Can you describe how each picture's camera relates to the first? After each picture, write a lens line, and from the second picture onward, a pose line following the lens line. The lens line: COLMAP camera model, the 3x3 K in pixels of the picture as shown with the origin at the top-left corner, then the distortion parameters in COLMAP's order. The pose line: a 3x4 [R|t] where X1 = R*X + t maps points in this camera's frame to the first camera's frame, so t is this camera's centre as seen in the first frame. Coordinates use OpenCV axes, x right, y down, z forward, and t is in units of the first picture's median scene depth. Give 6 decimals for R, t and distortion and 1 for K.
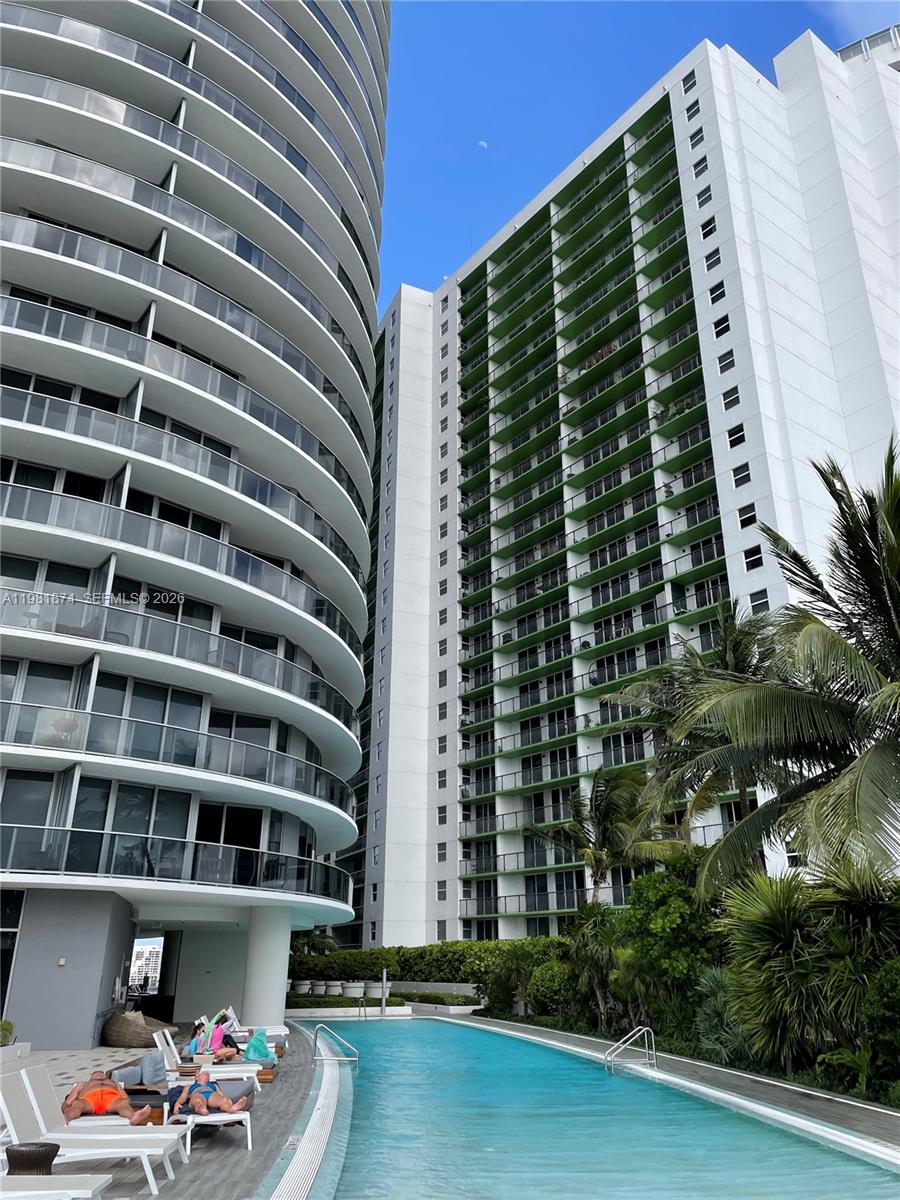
lens RADIAL K [[865.9, 0, 450.0], [0, 865.9, 600.0], [0, 0, 1]] dist [0.083943, -0.101232]
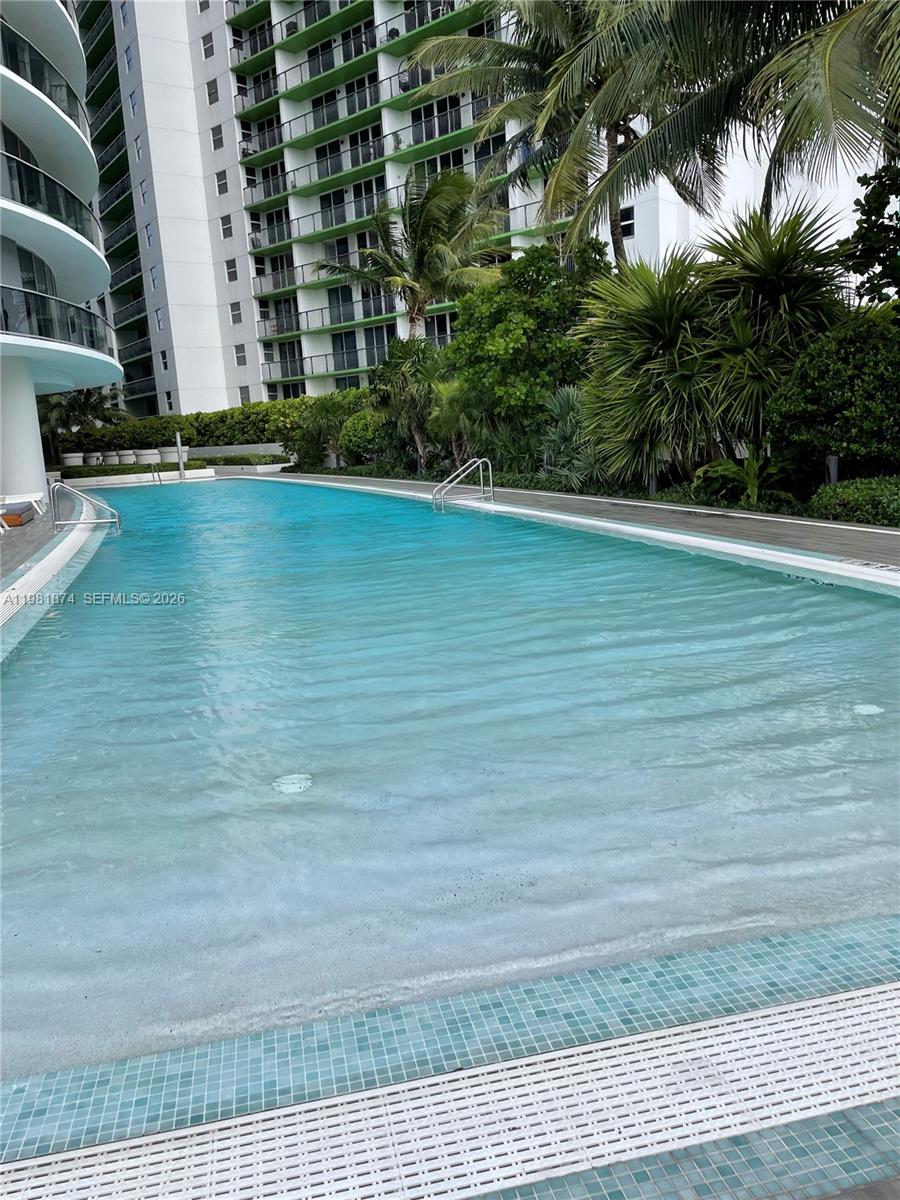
lens RADIAL K [[865.9, 0, 450.0], [0, 865.9, 600.0], [0, 0, 1]] dist [0.083943, -0.101232]
pose [[0.977248, -0.098894, 0.187631, 0.010397], [-0.021005, 0.835169, 0.549592, 0.055316], [-0.211055, -0.541029, 0.814091, 0.100477]]
